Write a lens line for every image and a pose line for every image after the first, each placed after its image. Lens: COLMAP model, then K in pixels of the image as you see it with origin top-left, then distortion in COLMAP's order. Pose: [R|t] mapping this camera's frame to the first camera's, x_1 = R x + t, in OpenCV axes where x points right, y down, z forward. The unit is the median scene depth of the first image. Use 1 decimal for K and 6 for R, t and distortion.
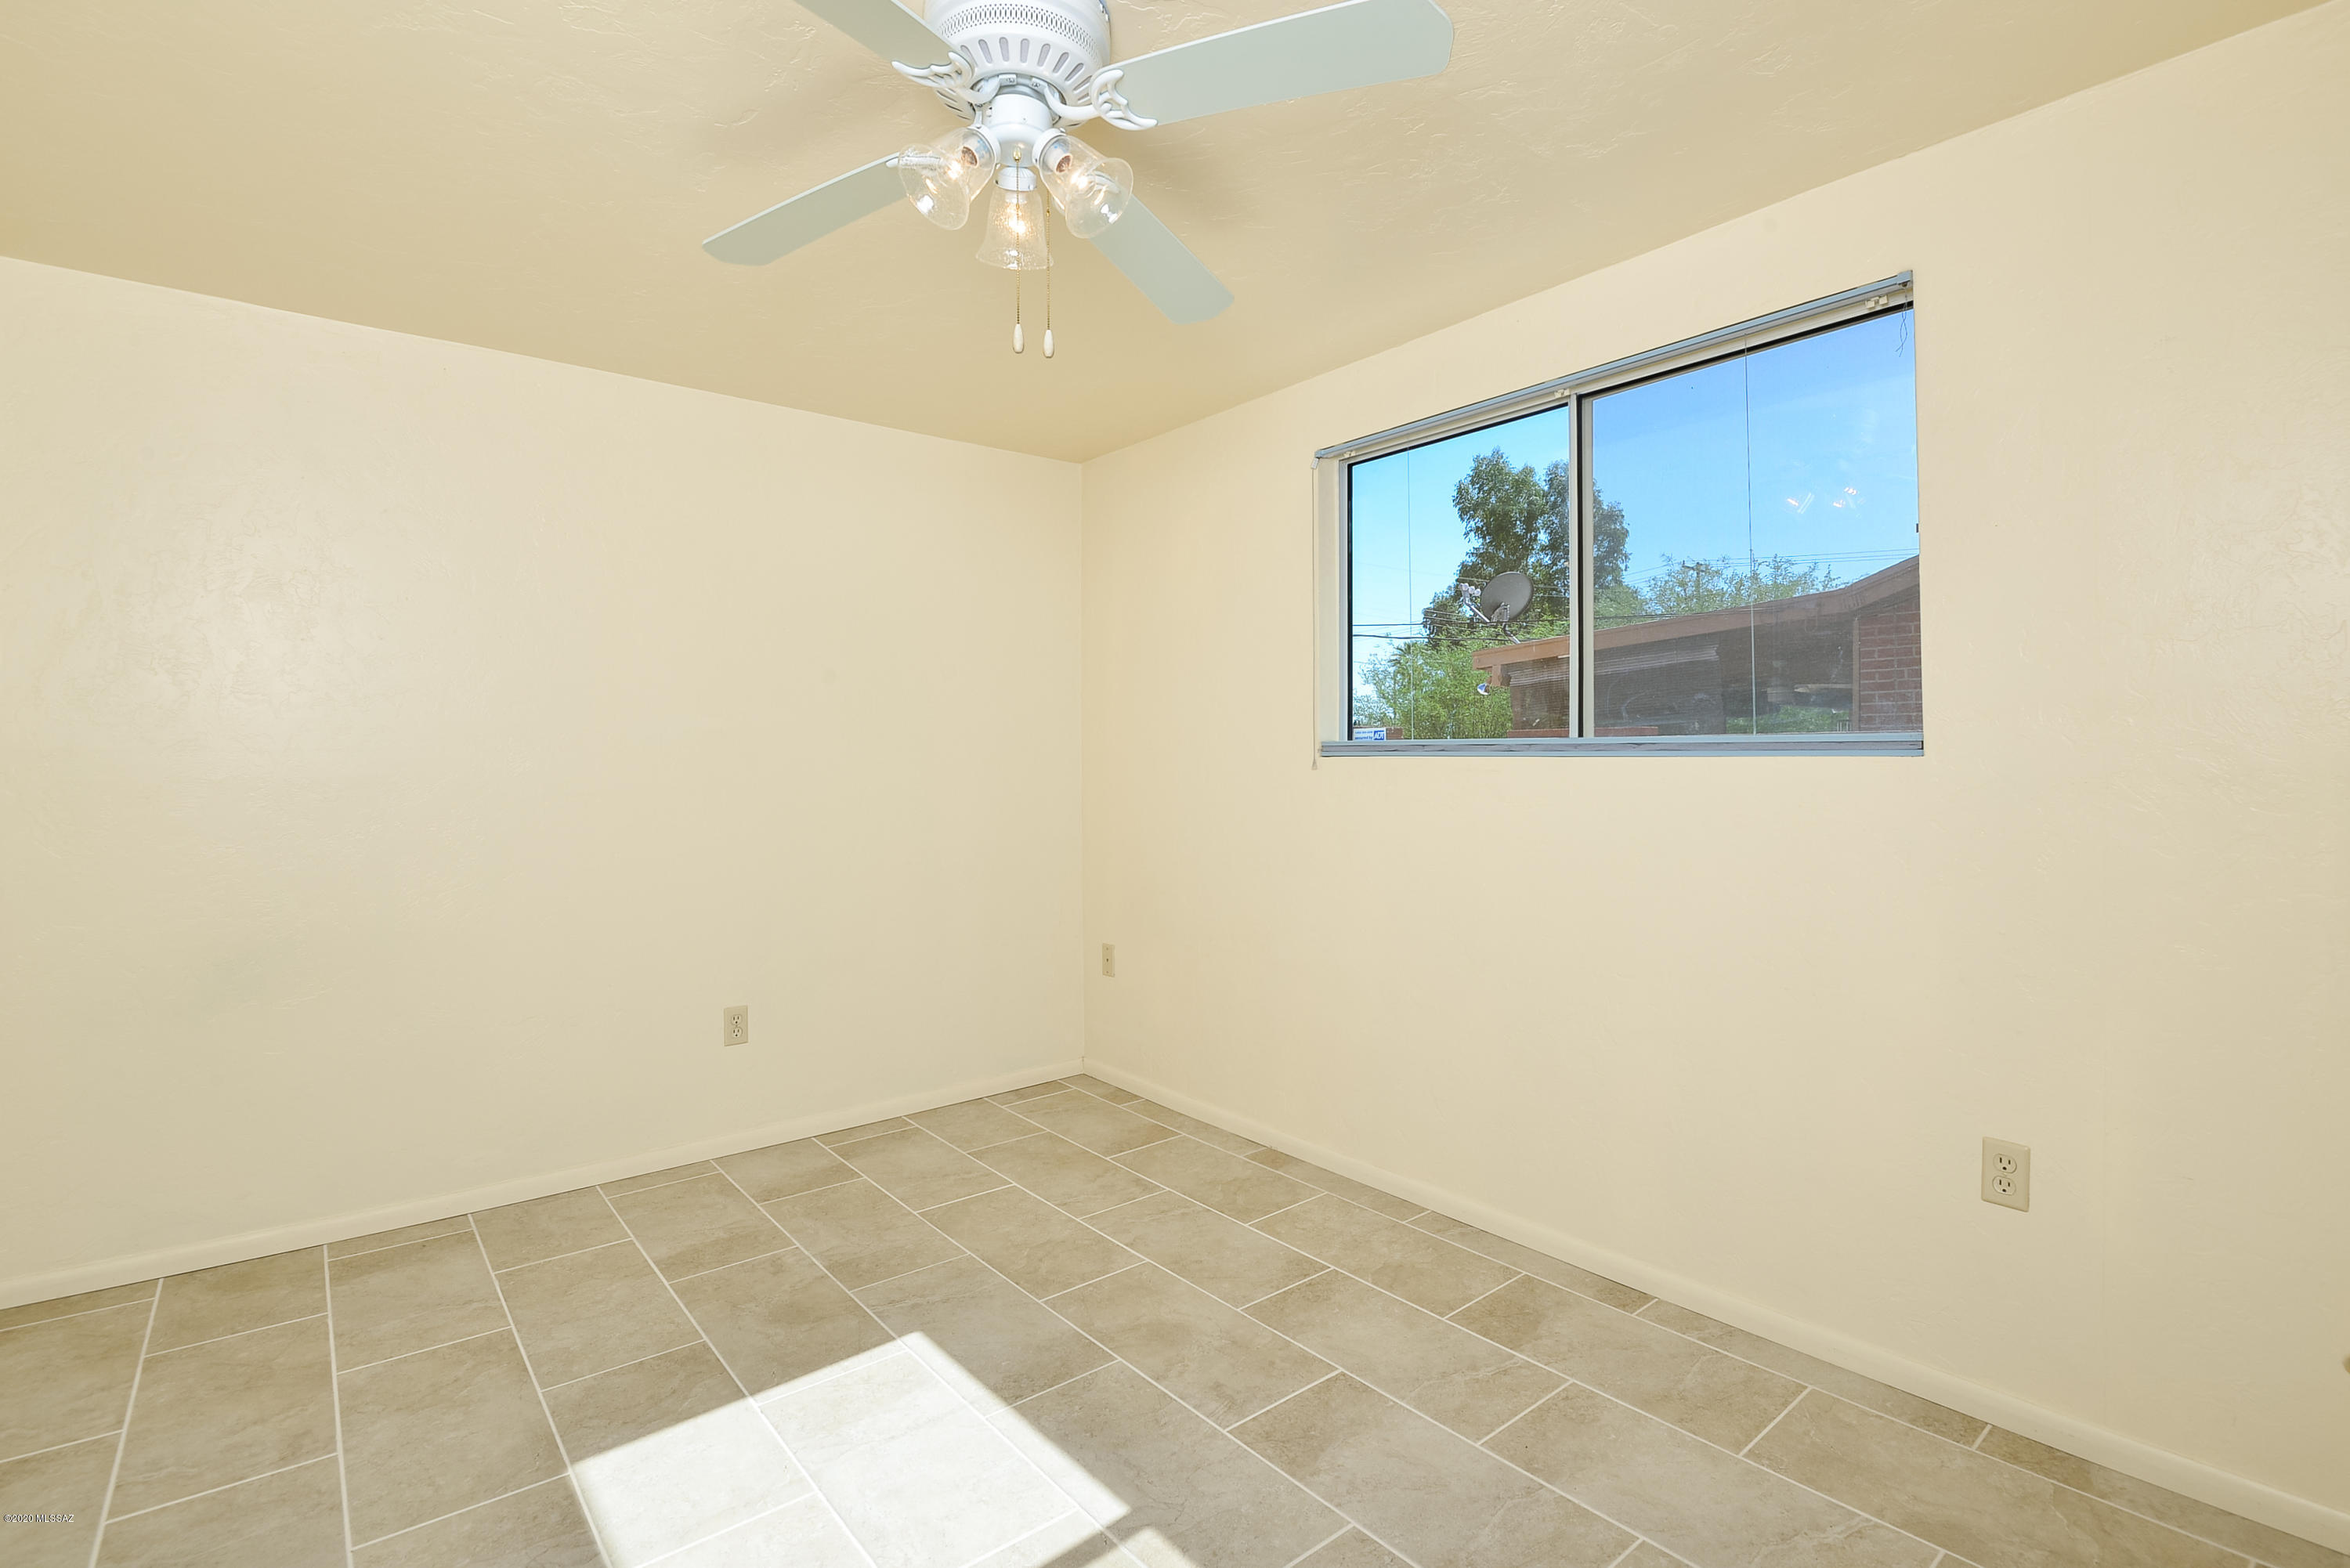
lens RADIAL K [[1106.4, 0, 1180.7], [0, 1106.4, 766.1], [0, 0, 1]] dist [-0.011629, -0.006211]
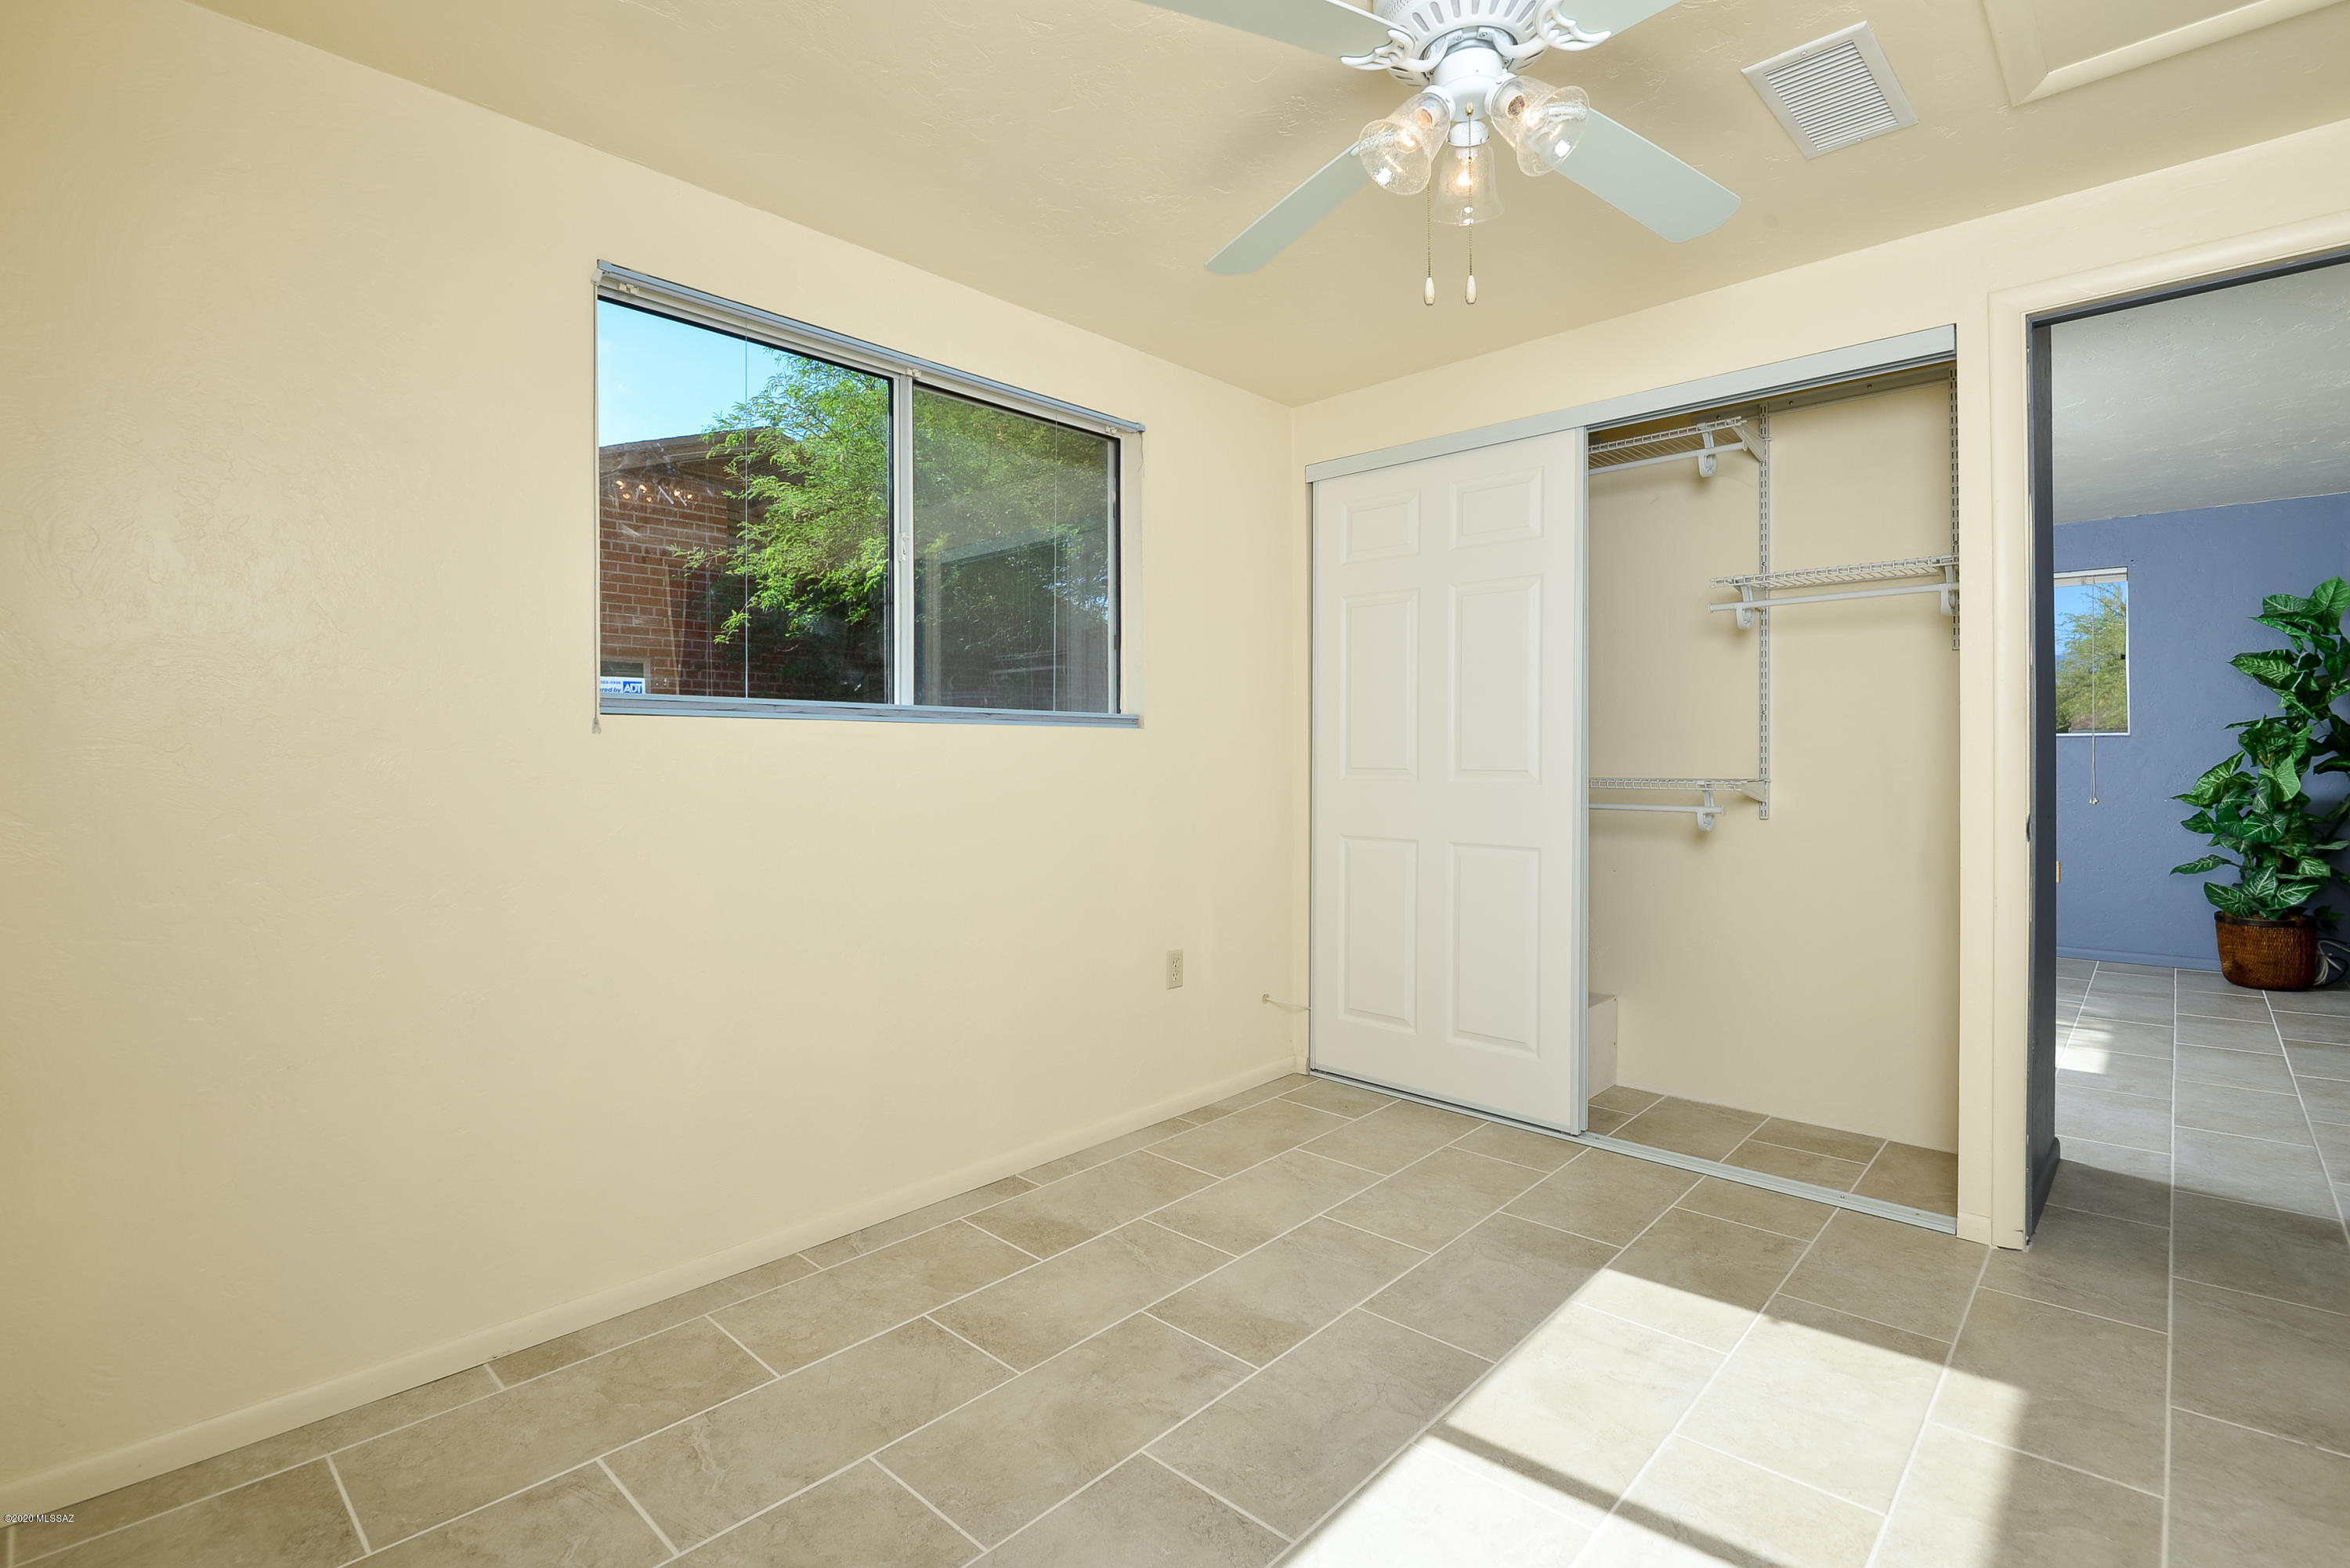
lens RADIAL K [[1106.4, 0, 1168.5], [0, 1106.4, 784.5], [0, 0, 1]] dist [-0.011629, -0.006211]
pose [[-0.147030, -0.022684, 0.988872, -0.758871], [0.006868, 0.999689, 0.023953, 0.027075], [-0.989108, 0.010314, -0.146829, 0.980961]]
